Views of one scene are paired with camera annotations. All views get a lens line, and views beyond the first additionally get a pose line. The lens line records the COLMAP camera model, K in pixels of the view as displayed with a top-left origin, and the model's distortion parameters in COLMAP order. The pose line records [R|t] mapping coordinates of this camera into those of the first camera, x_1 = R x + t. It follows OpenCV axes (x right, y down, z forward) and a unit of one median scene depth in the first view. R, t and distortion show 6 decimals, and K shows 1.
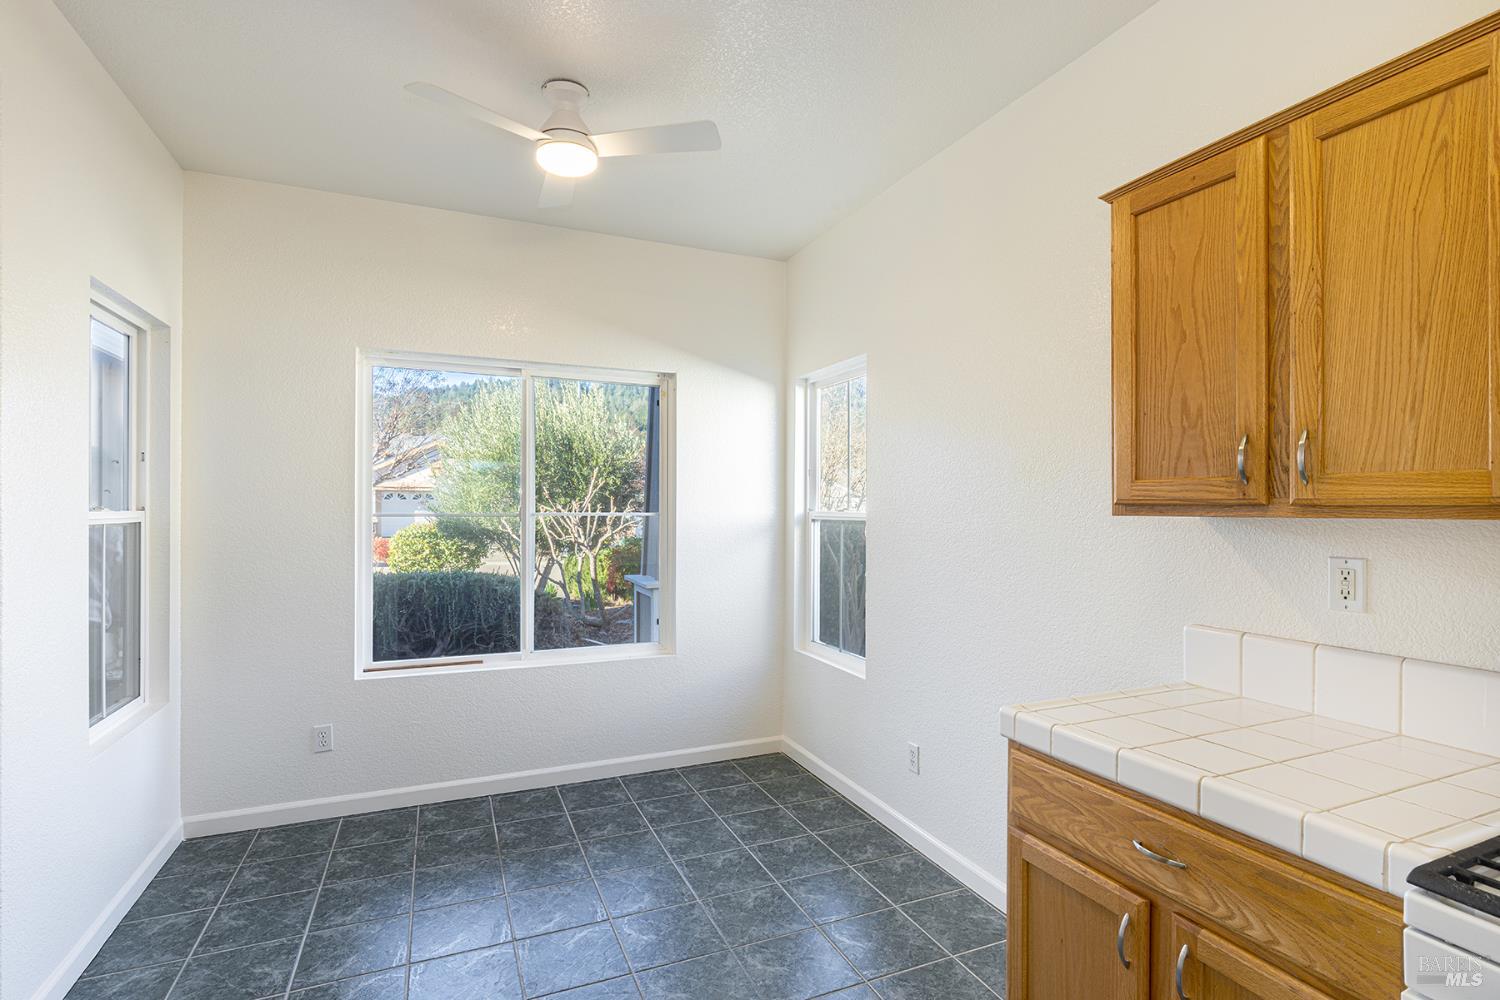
lens RADIAL K [[725.6, 0, 757.9], [0, 725.6, 508.5], [0, 0, 1]] dist [-0.005362, 0.001041]
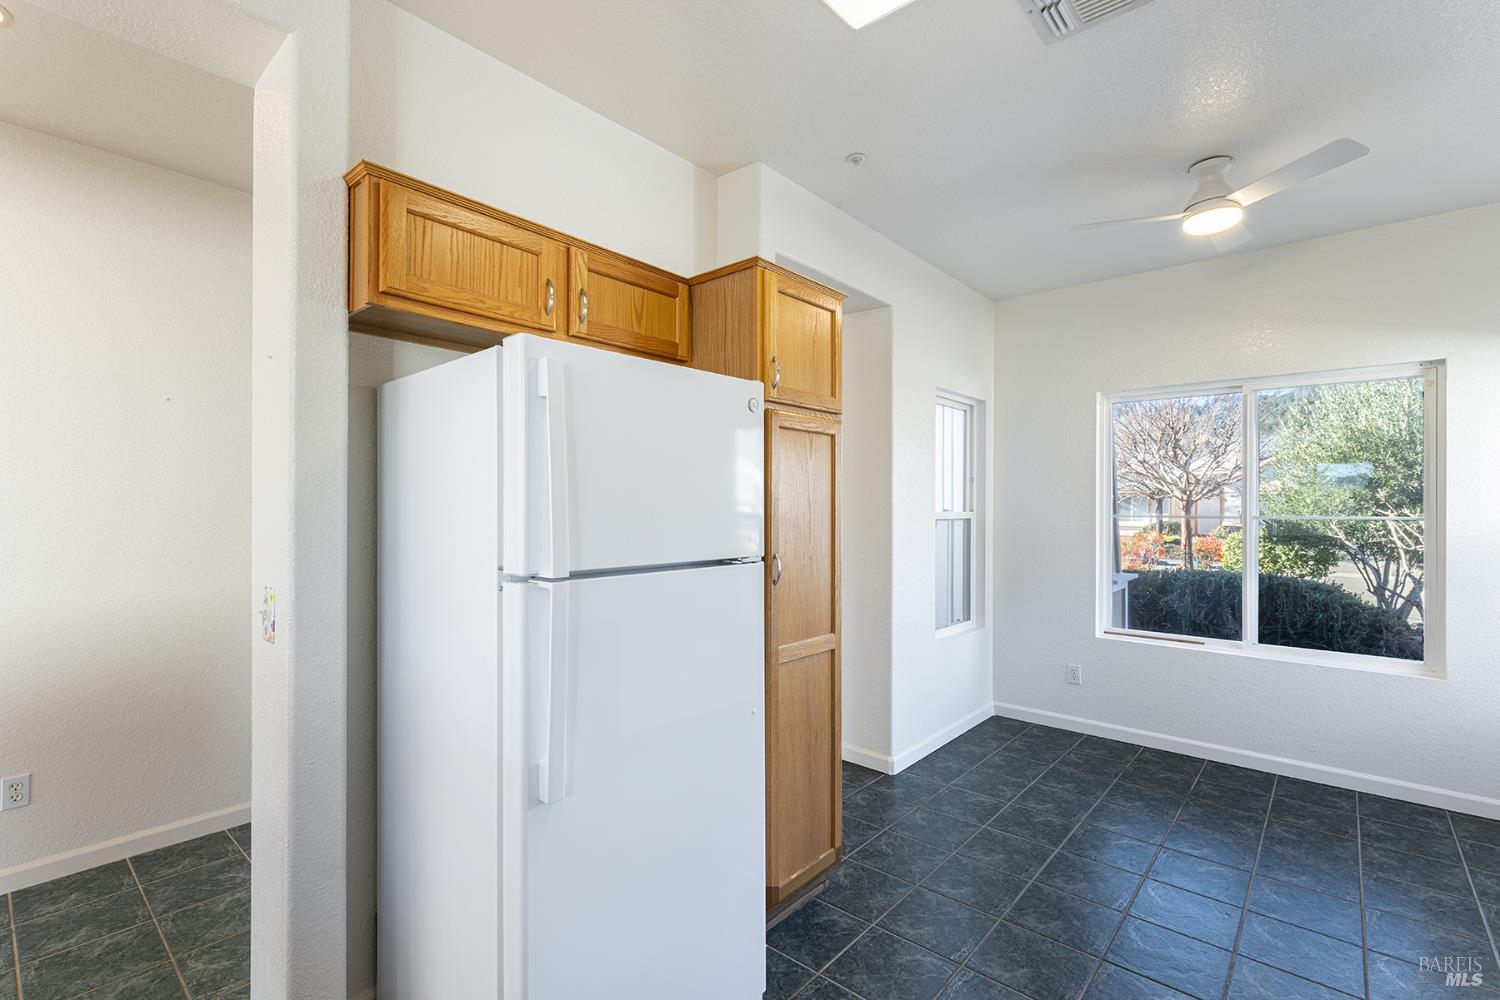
lens RADIAL K [[678.9, 0, 765.9], [0, 678.9, 507.0], [0, 0, 1]] dist [0.005507, -0.000587]
pose [[0.439416, -0.002138, -0.898281, 0.620611], [-0.005757, 0.999970, -0.005197, 0.004765], [0.898265, 0.007455, 0.439390, -0.234927]]
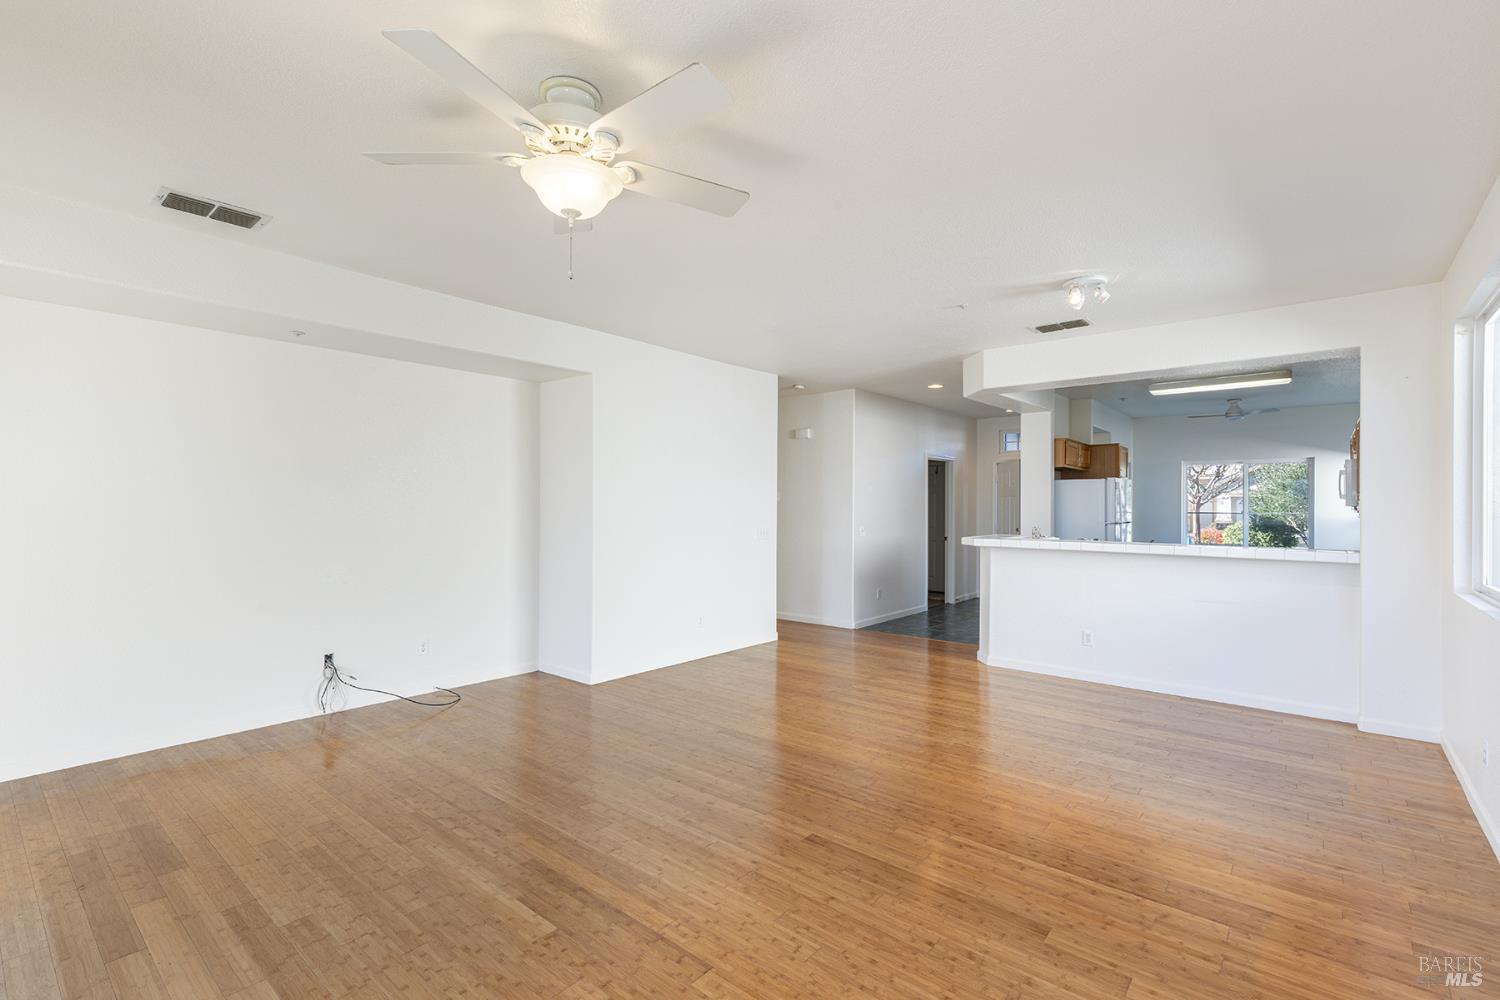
lens RADIAL K [[678.9, 0, 756.9], [0, 678.9, 487.1], [0, 0, 1]] dist [0.005507, -0.000587]
pose [[0.439583, -0.027564, -0.897779, 2.699166], [-0.005873, 0.999419, -0.033560, 0.018323], [0.898183, 0.020025, 0.439166, -4.060742]]
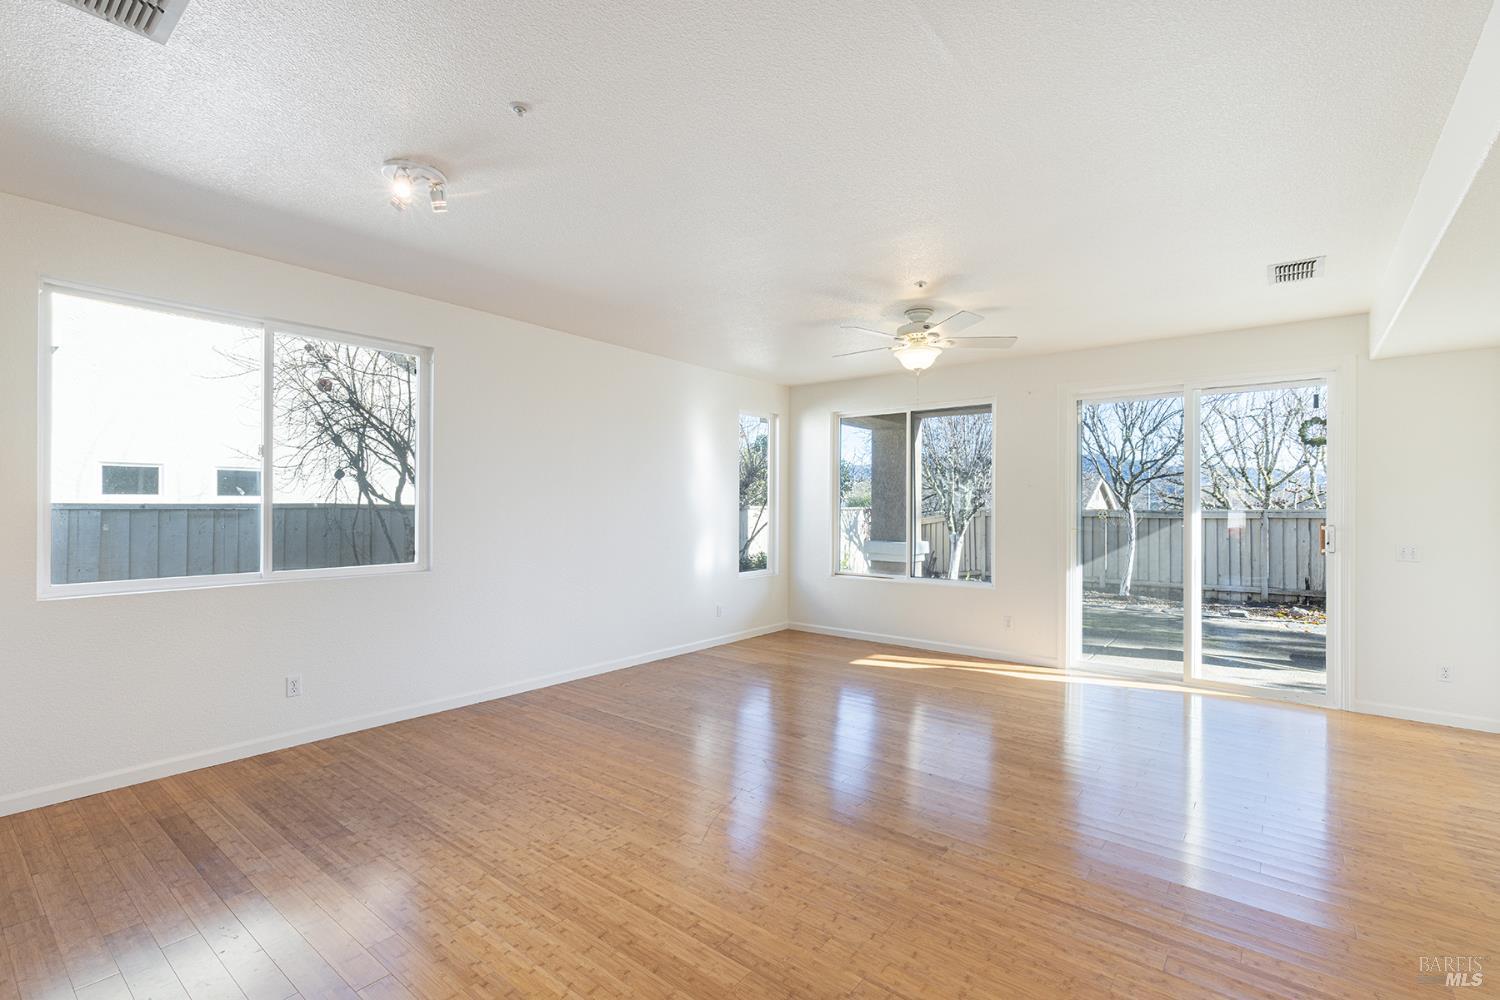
lens RADIAL K [[678.9, 0, 765.6], [0, 678.9, 500.6], [0, 0, 1]] dist [0.005507, -0.000587]
pose [[-0.474991, 0.000293, 0.879991, -0.976518], [-0.005904, 0.999976, -0.003520, -0.002973], [-0.879971, -0.006868, -0.474978, -1.835130]]
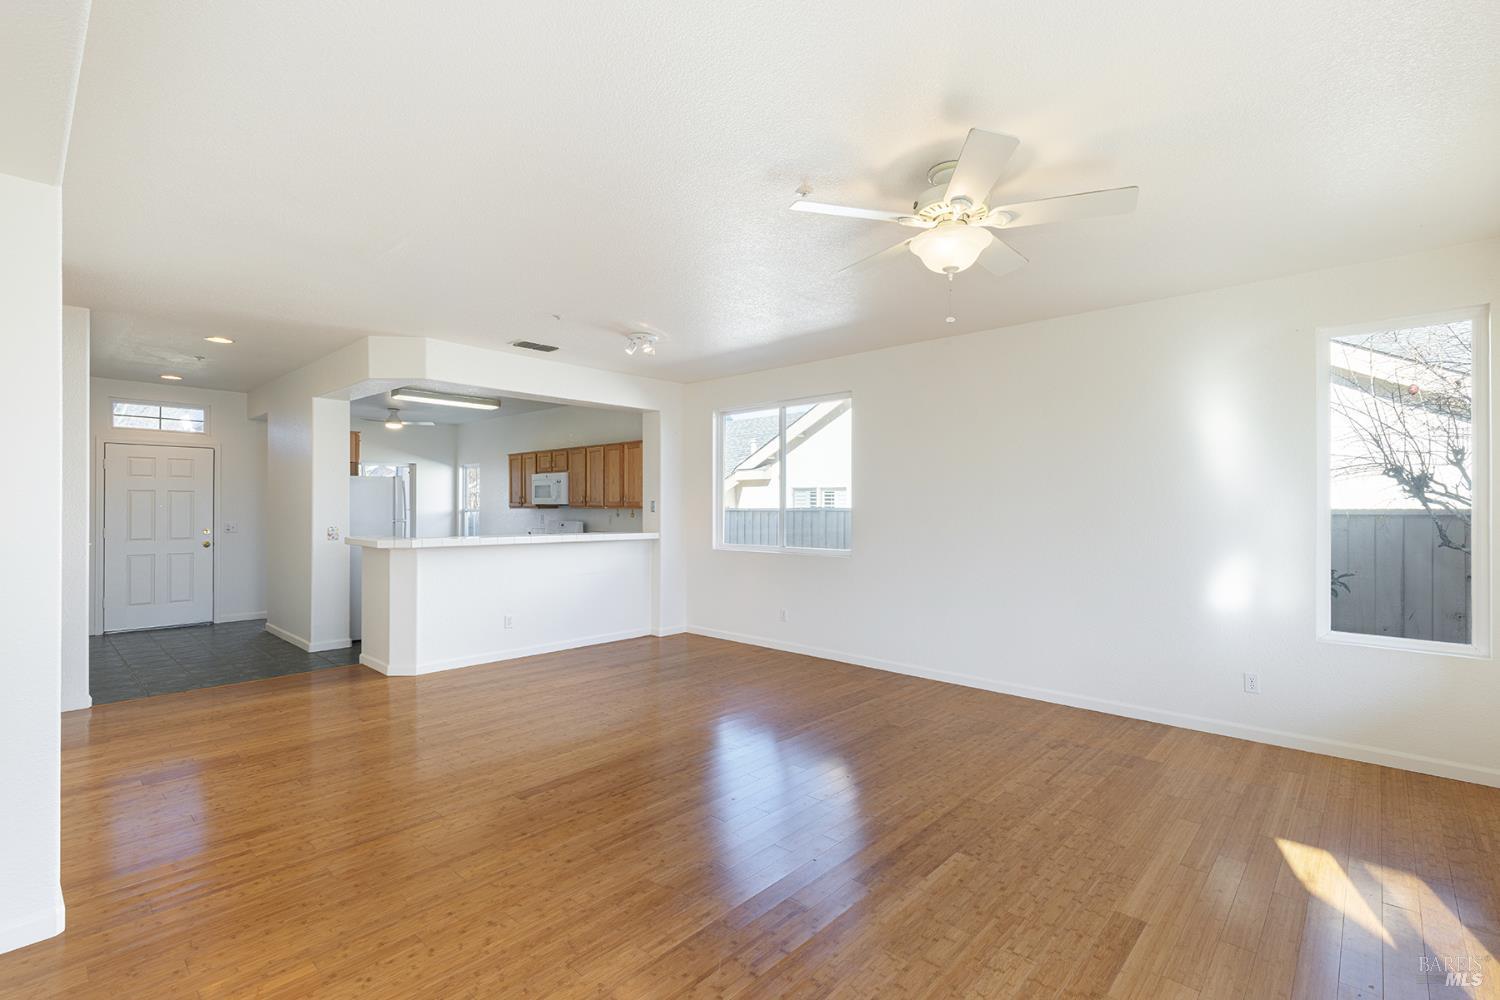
lens RADIAL K [[678.9, 0, 757.4], [0, 678.9, 504.8], [0, 0, 1]] dist [0.005507, -0.000587]
pose [[0.916844, -0.000964, 0.399245, 0.142640], [0.002699, 0.999989, -0.003785, 0.004807], [-0.399237, 0.004548, 0.916837, -5.155582]]
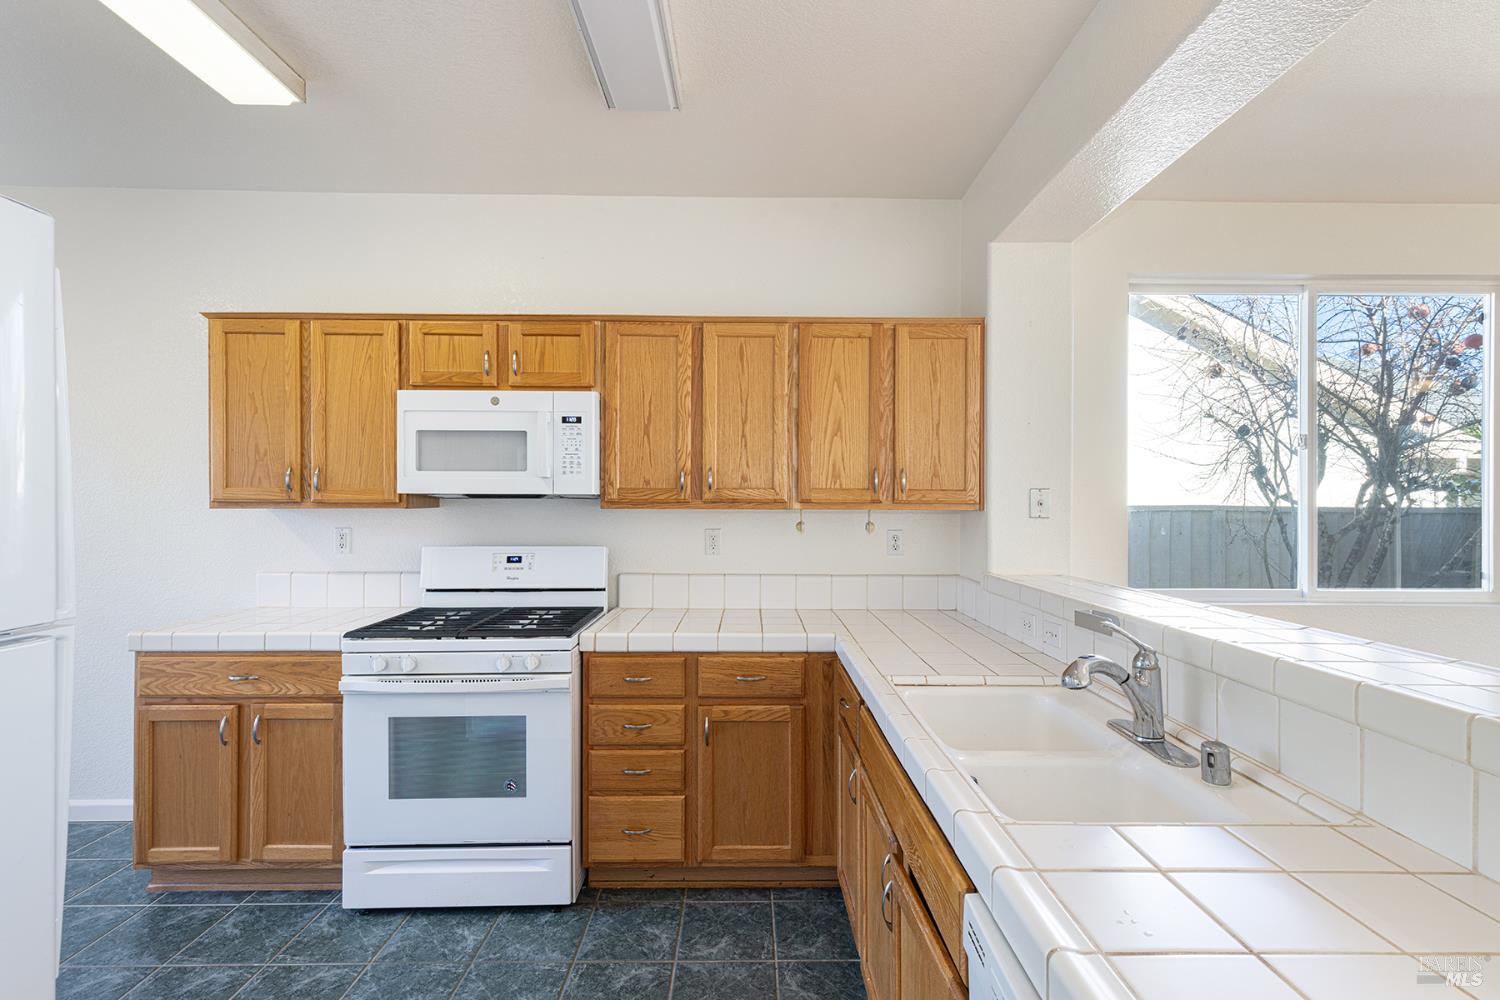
lens RADIAL K [[678.9, 0, 761.6], [0, 678.9, 503.5], [0, 0, 1]] dist [0.005507, -0.000587]
pose [[0.391099, -0.002443, 0.920346, -0.470317], [0.000532, 0.999997, 0.002429, -0.004630], [-0.920349, -0.000460, 0.391099, -0.803167]]
